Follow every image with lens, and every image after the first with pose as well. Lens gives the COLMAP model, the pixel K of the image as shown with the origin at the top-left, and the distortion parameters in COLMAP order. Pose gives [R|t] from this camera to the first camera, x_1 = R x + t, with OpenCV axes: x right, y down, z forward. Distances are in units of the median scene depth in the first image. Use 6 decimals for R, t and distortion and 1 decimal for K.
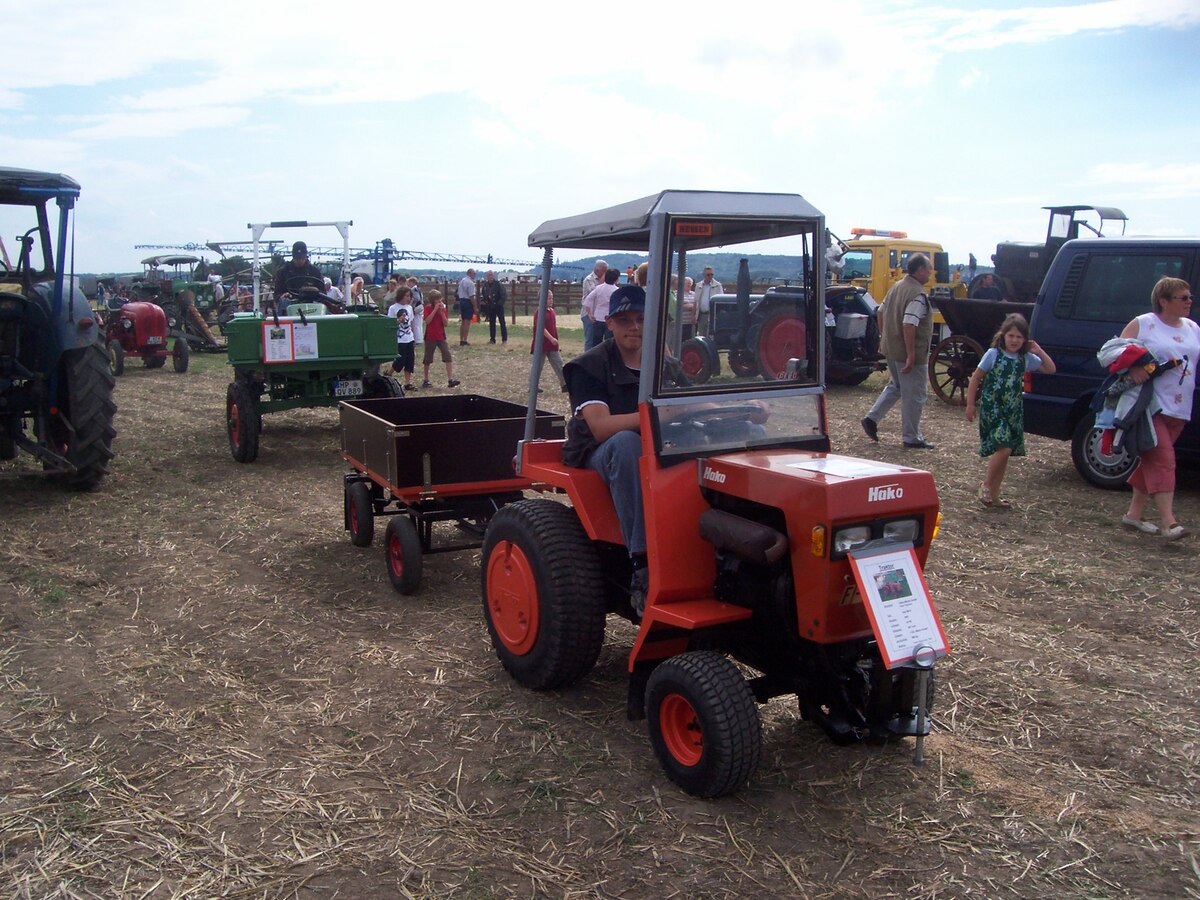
lens RADIAL K [[1186.2, 0, 584.5], [0, 1186.2, 453.8], [0, 0, 1]] dist [-0.190012, 0.185897]
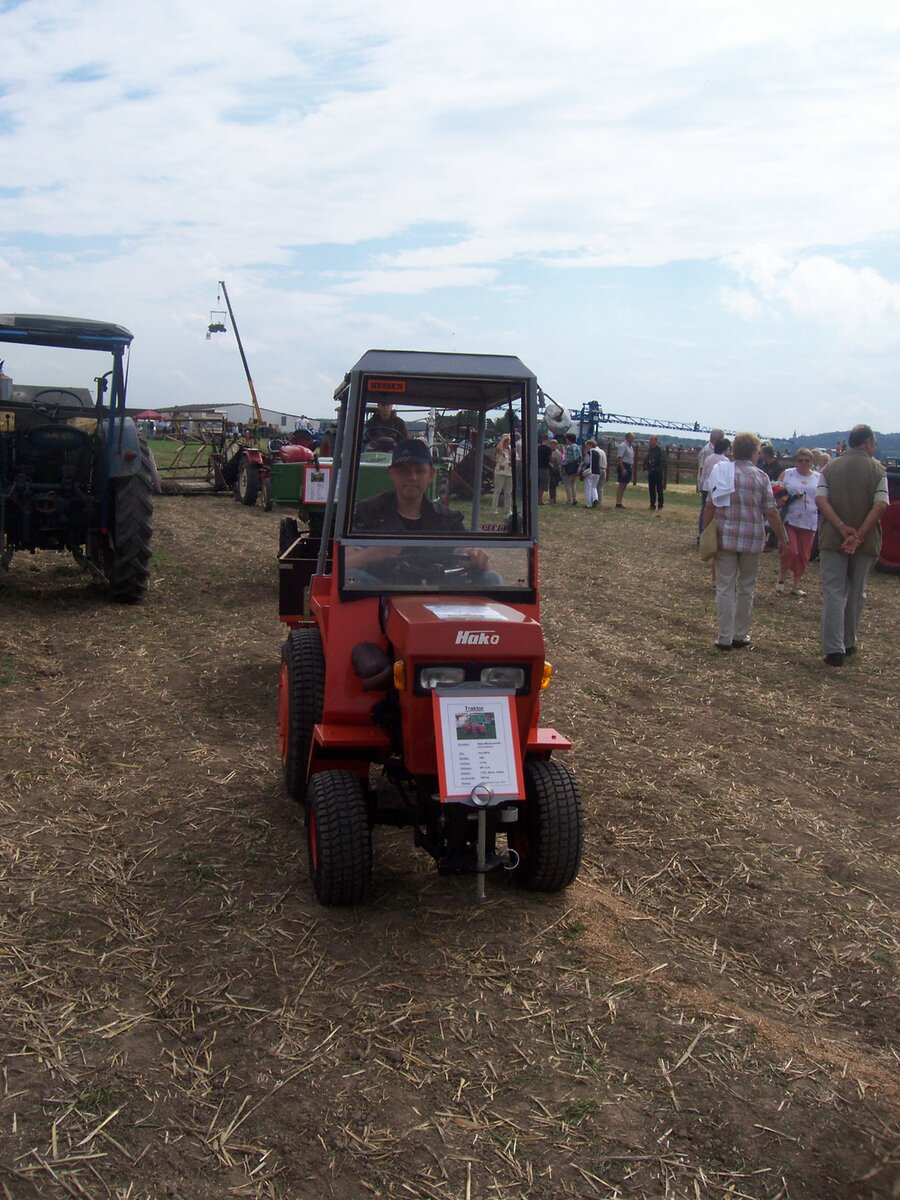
lens RADIAL K [[1186.2, 0, 451.8], [0, 1186.2, 575.8], [0, 0, 1]] dist [-0.190012, 0.185897]
pose [[0.952199, 0.080934, -0.294563, 0.218092], [-0.091286, 0.995592, -0.021542, 0.001196], [0.291521, 0.047402, 0.955389, -0.009603]]
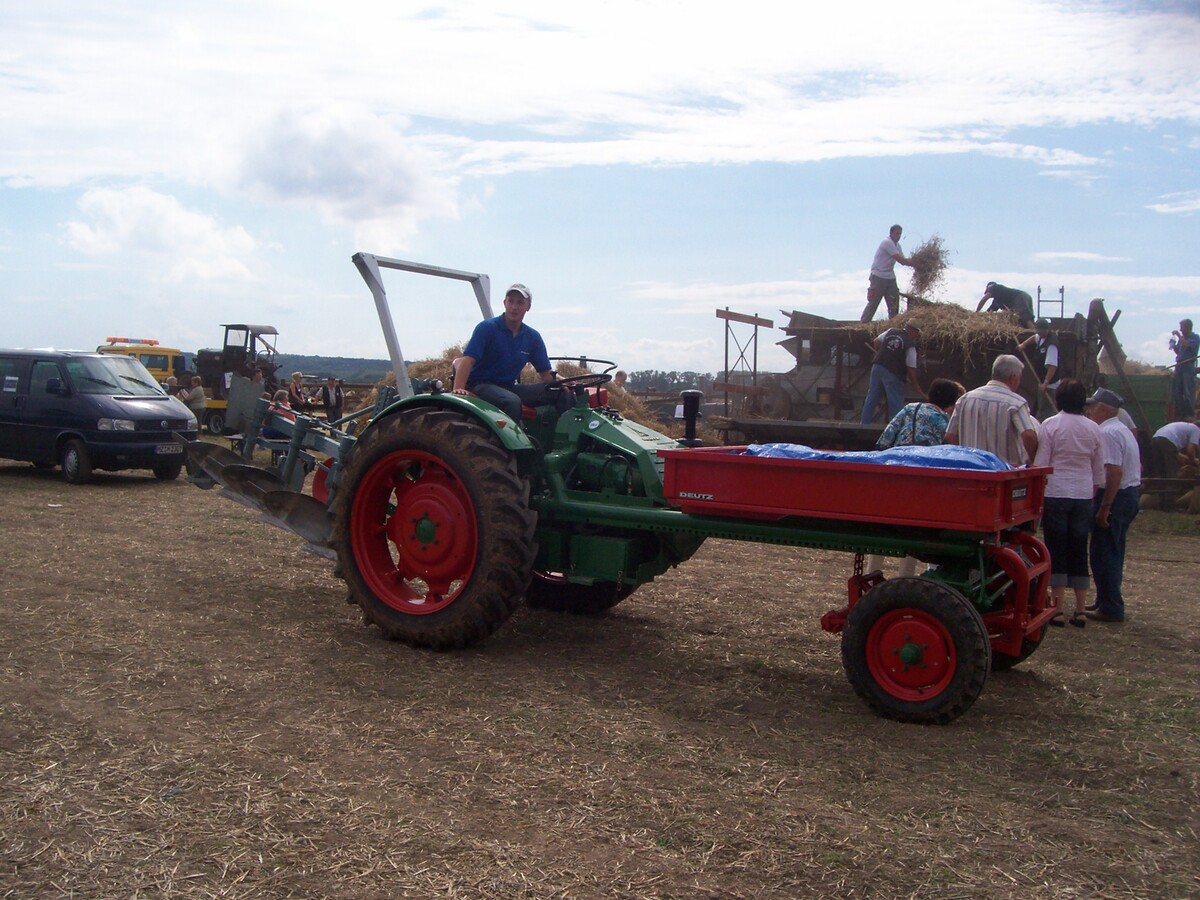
lens RADIAL K [[1148.1, 0, 600.0], [0, 1148.1, 450.0], [0, 0, 1]] dist [-0.165454, 0.004787]
pose [[0.921085, 0.004104, 0.389340, 0.771063], [0.029836, 0.996260, -0.081089, 0.183647], [-0.388217, 0.086306, 0.917518, -1.218564]]
